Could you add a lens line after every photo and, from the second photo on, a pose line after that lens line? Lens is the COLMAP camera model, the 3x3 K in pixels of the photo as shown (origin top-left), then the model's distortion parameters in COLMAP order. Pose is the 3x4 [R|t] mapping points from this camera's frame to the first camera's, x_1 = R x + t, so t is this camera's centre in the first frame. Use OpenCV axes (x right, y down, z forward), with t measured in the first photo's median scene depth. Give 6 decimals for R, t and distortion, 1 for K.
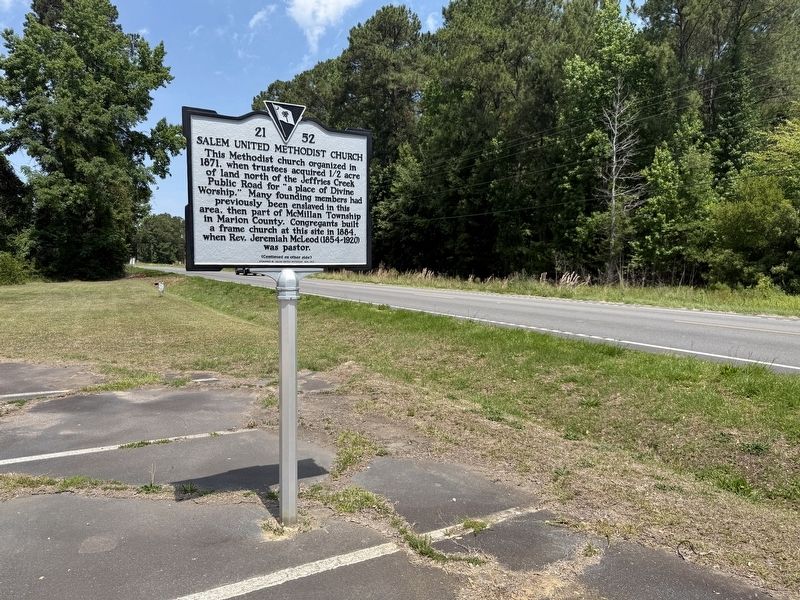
lens RADIAL K [[564.0, 0, 402.0], [0, 564.0, 305.2], [0, 0, 1]] dist [0.148544, -0.217687]
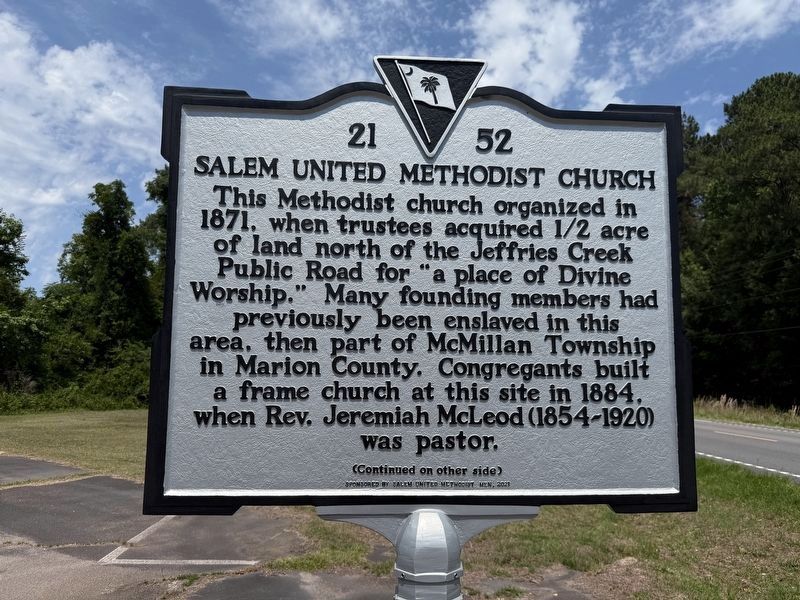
lens RADIAL K [[564.0, 0, 402.0], [0, 564.0, 305.2], [0, 0, 1]] dist [0.148544, -0.217687]
pose [[0.898418, -0.048362, -0.436469, -0.061589], [-0.042811, 0.979537, -0.196658, -0.114024], [0.437049, 0.195367, 0.877964, 0.671430]]
